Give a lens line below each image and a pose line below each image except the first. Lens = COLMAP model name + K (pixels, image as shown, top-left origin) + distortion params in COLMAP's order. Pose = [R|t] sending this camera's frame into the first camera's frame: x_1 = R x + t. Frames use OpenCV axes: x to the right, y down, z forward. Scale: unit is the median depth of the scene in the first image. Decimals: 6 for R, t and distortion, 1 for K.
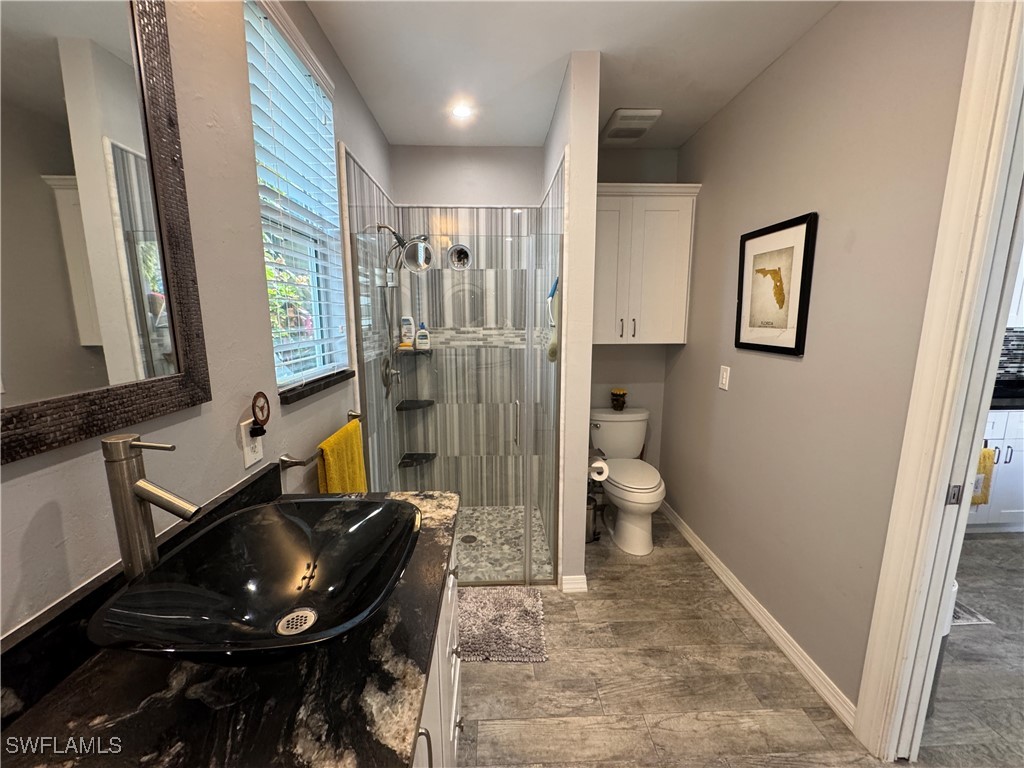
lens RADIAL K [[407.1, 0, 510.1], [0, 407.1, 384.1], [0, 0, 1]] dist [-0.001975, -0.000115]
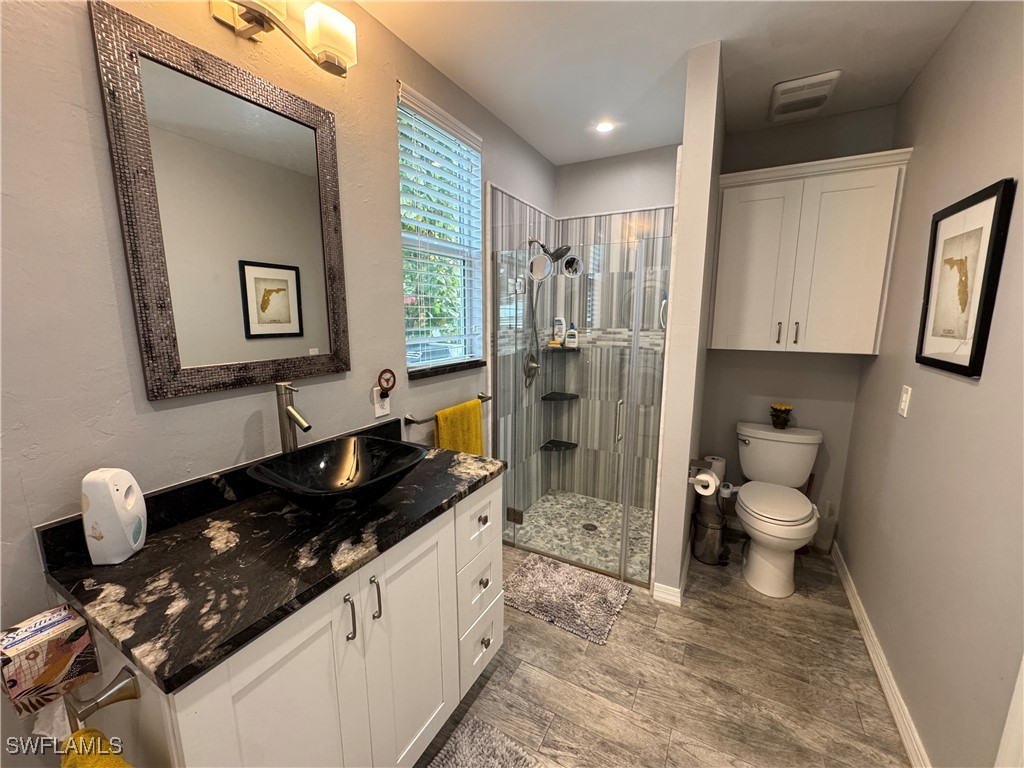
lens RADIAL K [[407.1, 0, 510.1], [0, 407.1, 384.1], [0, 0, 1]] dist [-0.001975, -0.000115]
pose [[0.856705, 0.089577, -0.507969, 0.293064], [-0.087480, 0.995771, 0.028059, -0.004216], [0.508334, 0.020399, 0.860919, -0.039272]]
